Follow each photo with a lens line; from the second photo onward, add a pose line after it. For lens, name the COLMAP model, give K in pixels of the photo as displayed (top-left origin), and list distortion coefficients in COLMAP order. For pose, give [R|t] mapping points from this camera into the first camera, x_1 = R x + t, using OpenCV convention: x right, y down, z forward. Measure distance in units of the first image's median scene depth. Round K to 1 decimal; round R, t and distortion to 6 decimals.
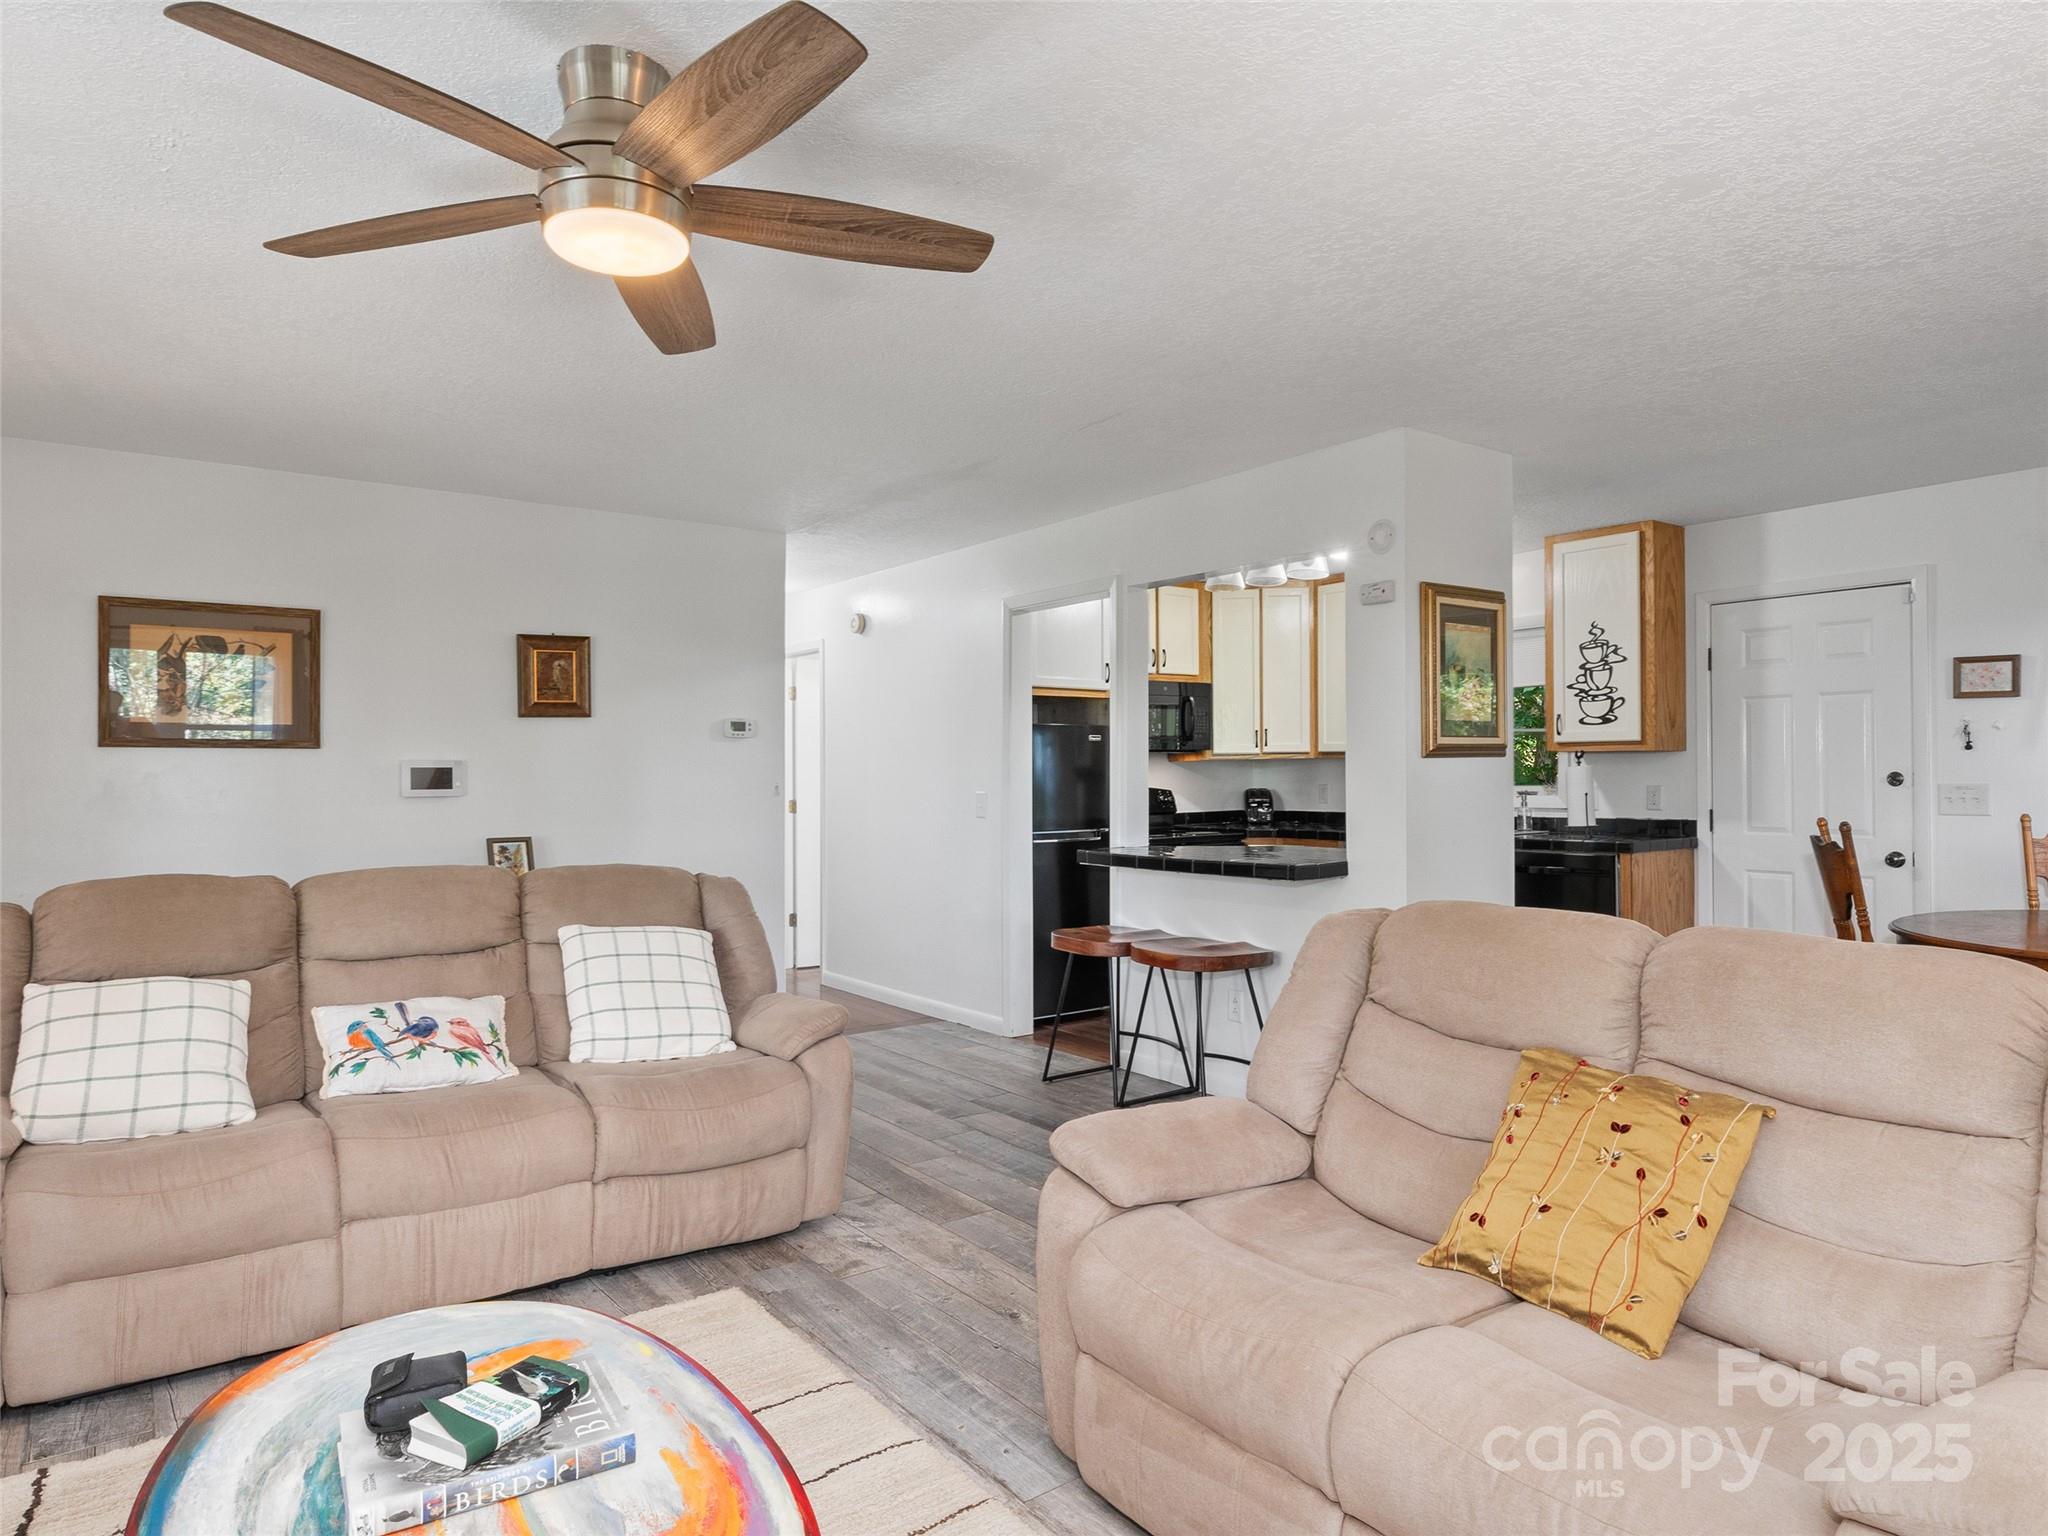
lens RADIAL K [[1294.1, 0, 1020.8], [0, 1294.1, 771.3], [0, 0, 1]] dist [0.001699, 0.000439]
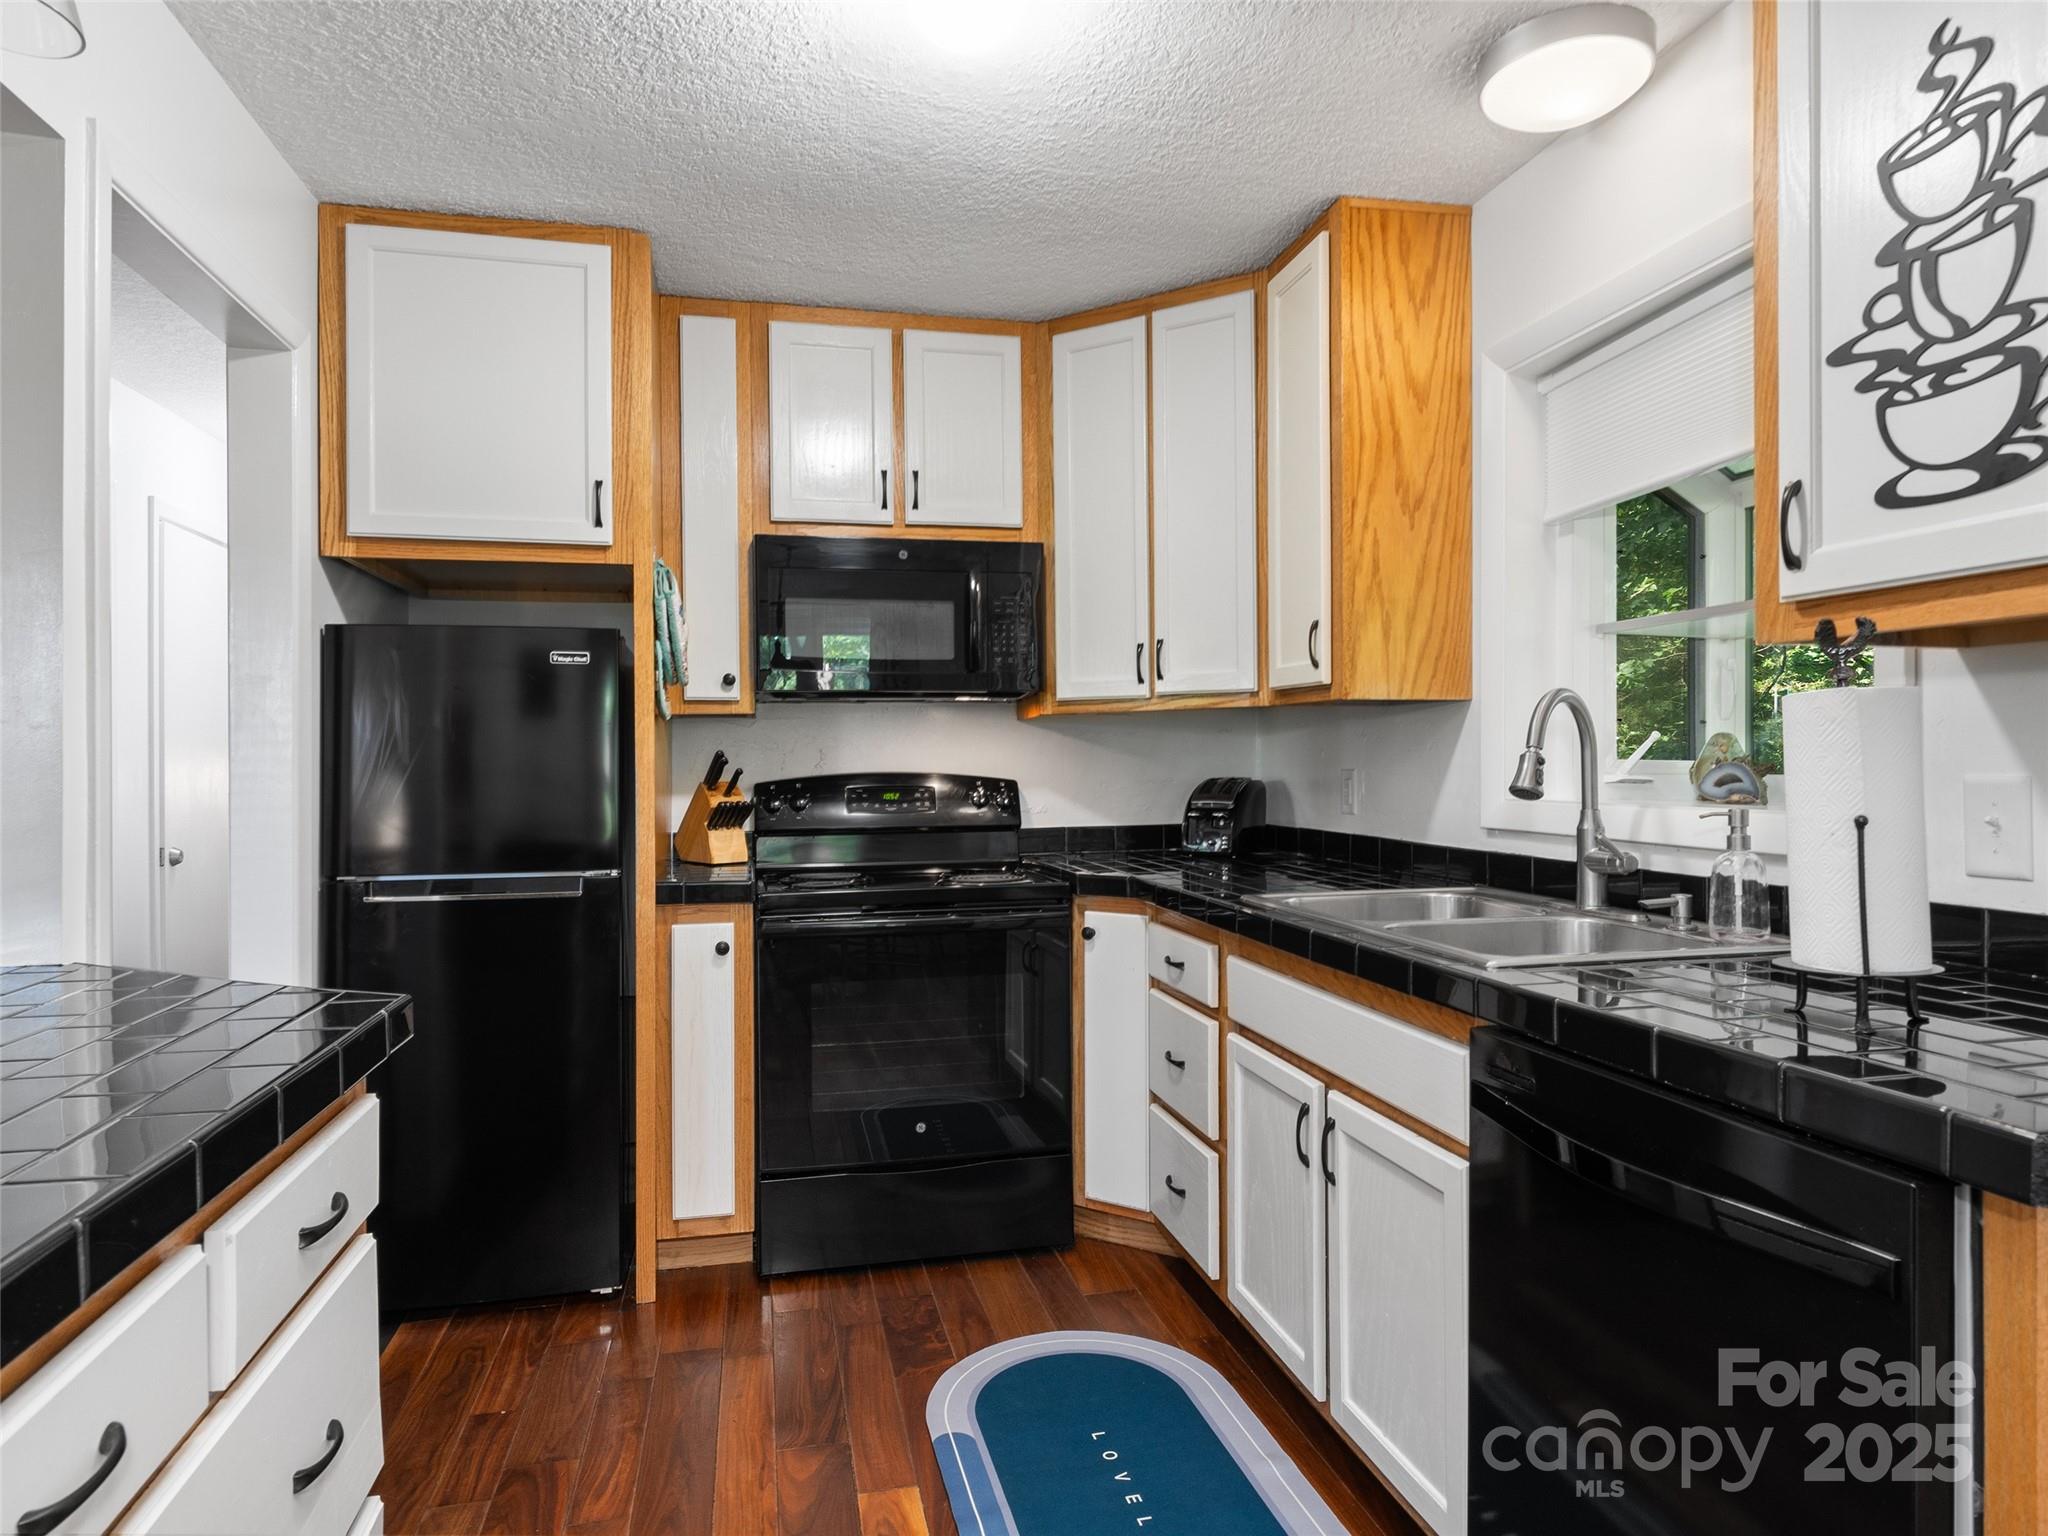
lens RADIAL K [[1231.9, 0, 1023.5], [0, 1231.9, 764.9], [0, 0, 1]] dist [-0.001362, -0.002241]
pose [[0.919174, 0.002298, -0.393846, 0.383775], [0.001203, 0.999962, 0.008642, 0.006512], [0.393851, -0.008417, 0.919136, 0.751602]]
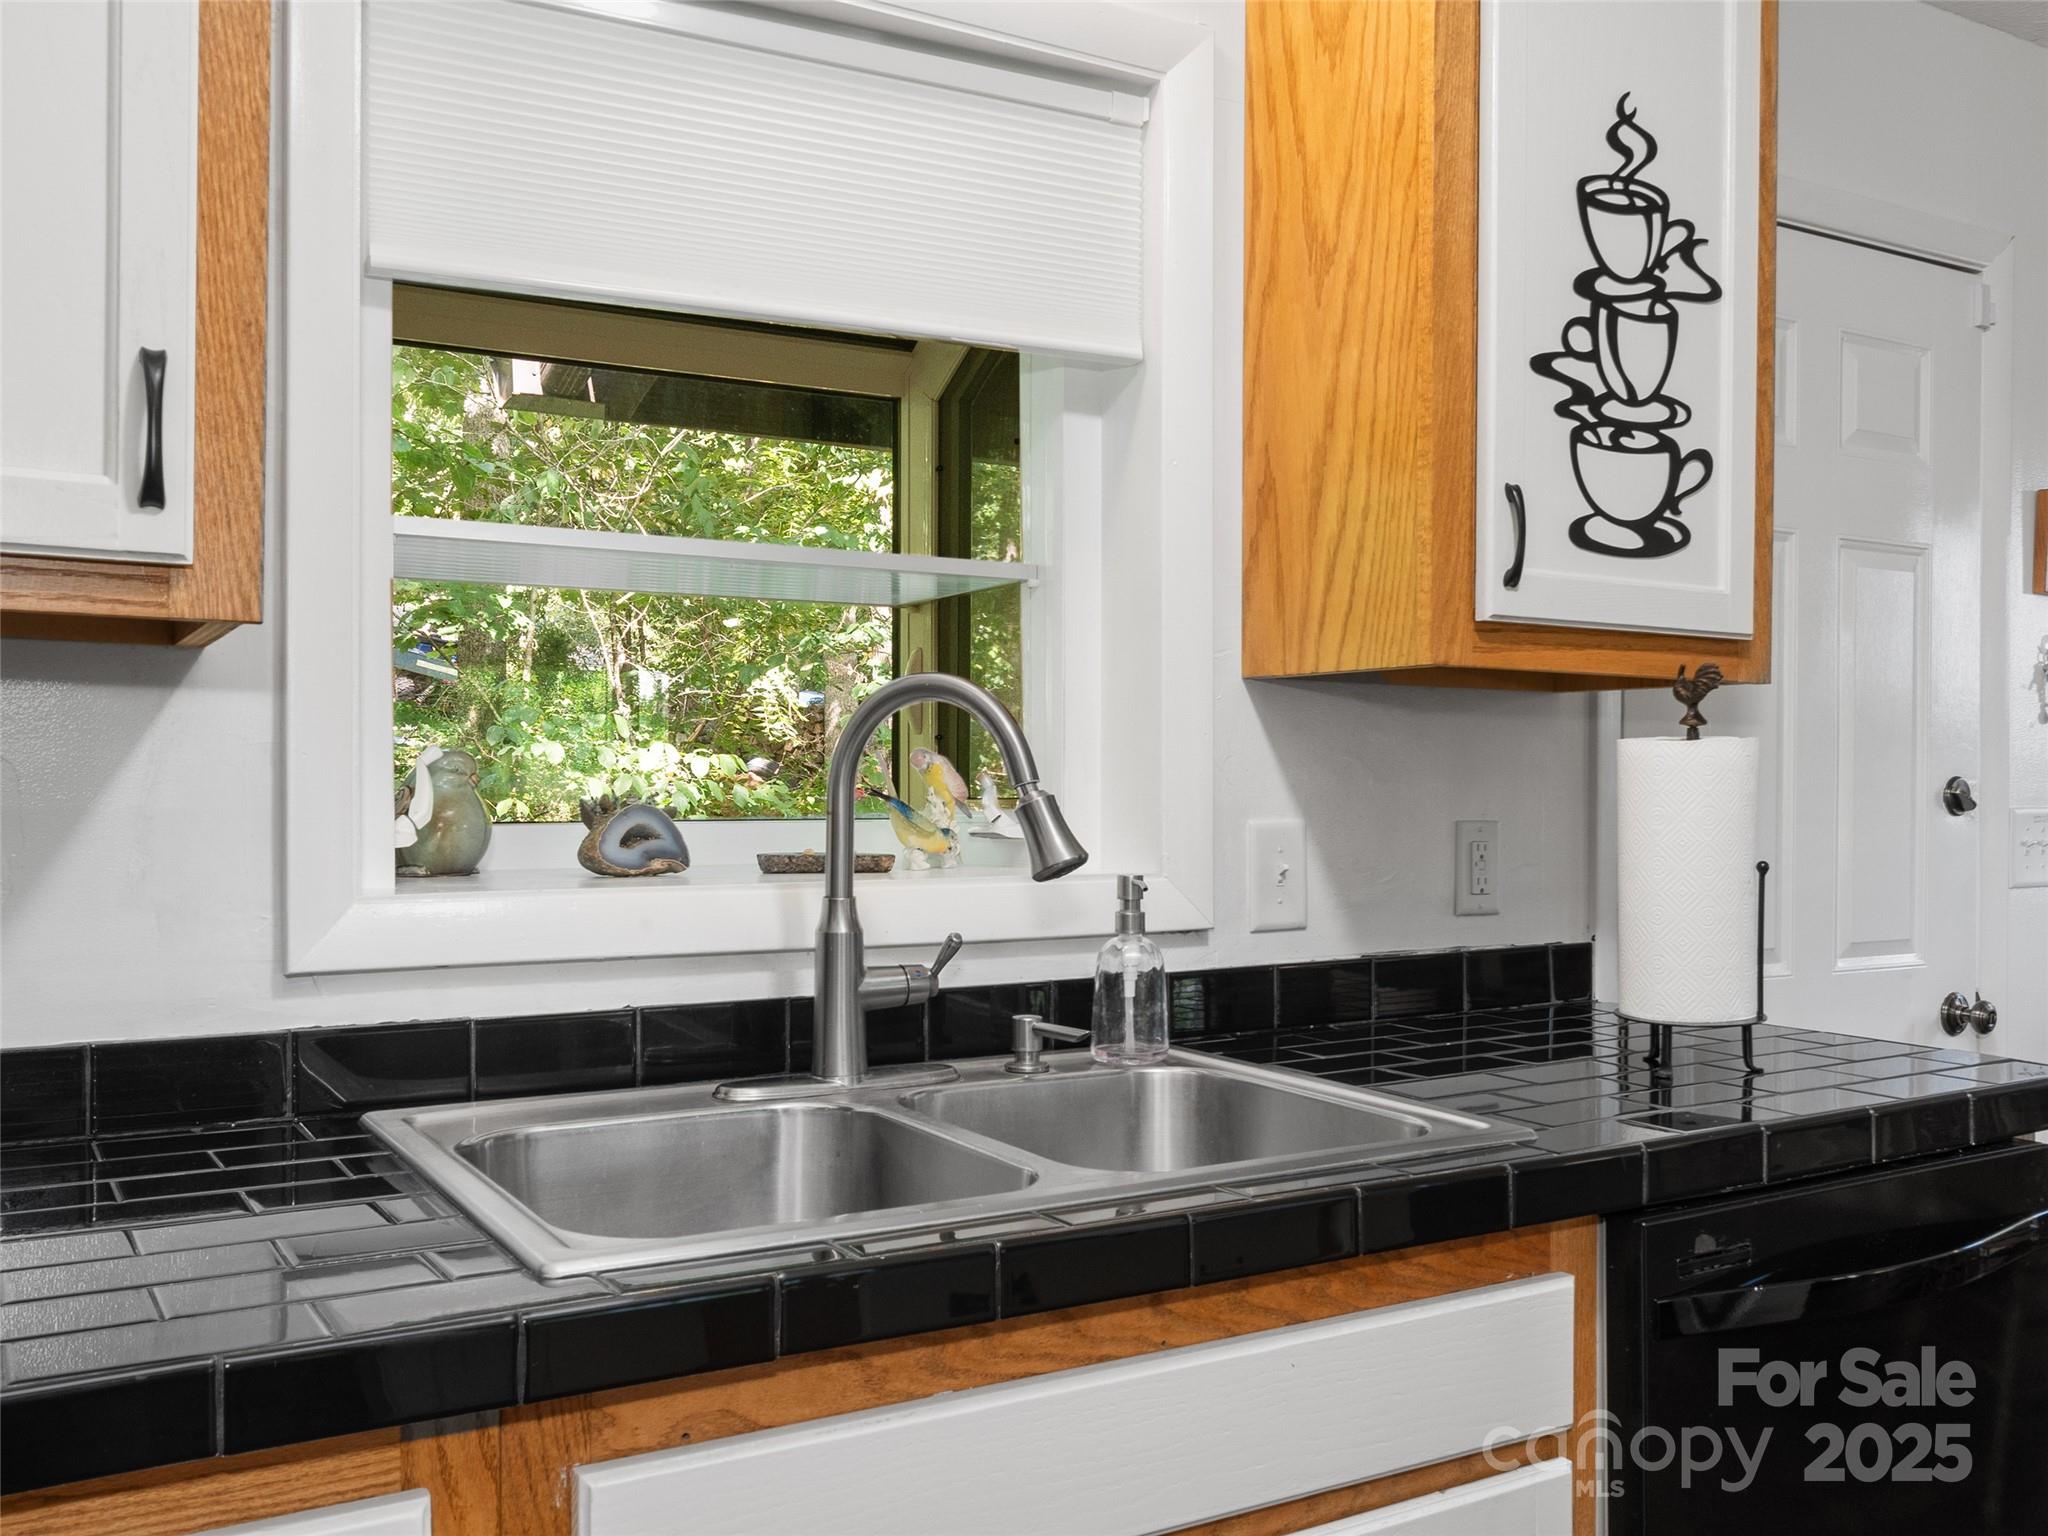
lens RADIAL K [[1793.4, 0, 1021.8], [0, 1793.4, 781.4], [0, 0, 1]] dist [0.004837, 0.001082]
pose [[0.087606, 0.003802, 0.996148, 0.124669], [-0.009786, 0.999948, -0.002956, 0.005282], [-0.996107, -0.009490, 0.087639, 1.079659]]
